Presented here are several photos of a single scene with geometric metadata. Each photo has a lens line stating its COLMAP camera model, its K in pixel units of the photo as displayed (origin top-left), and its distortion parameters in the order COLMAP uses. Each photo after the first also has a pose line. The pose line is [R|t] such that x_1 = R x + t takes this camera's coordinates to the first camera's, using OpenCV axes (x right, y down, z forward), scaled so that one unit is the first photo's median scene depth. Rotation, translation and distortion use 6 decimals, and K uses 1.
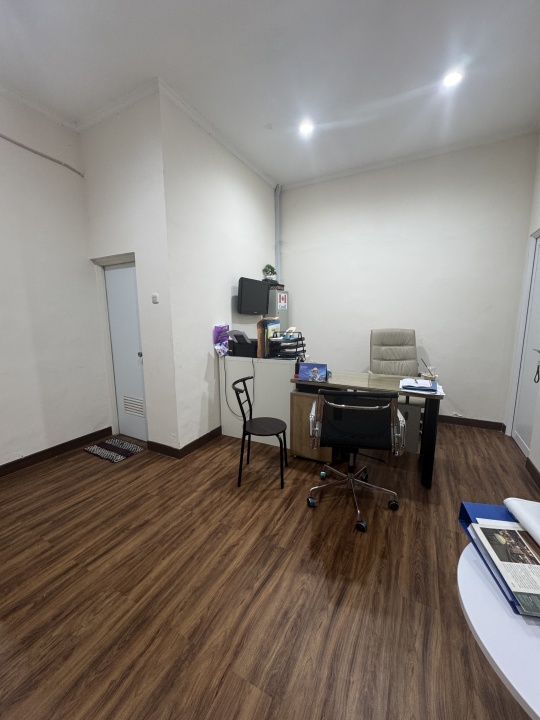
lens RADIAL K [[287.6, 0, 271.5], [0, 287.6, 359.9], [0, 0, 1]] dist [-0.004301, 0.000113]
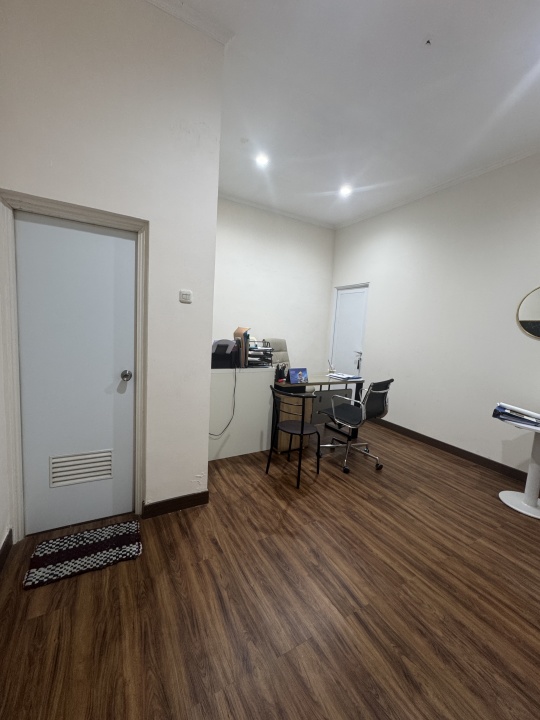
lens RADIAL K [[287.6, 0, 273.1], [0, 287.6, 359.7], [0, 0, 1]] dist [-0.004301, 0.000113]
pose [[0.537833, -0.051168, 0.841497, -1.106822], [0.064892, 0.997708, 0.019192, -0.064156], [-0.840550, 0.044284, 0.539920, 0.520259]]
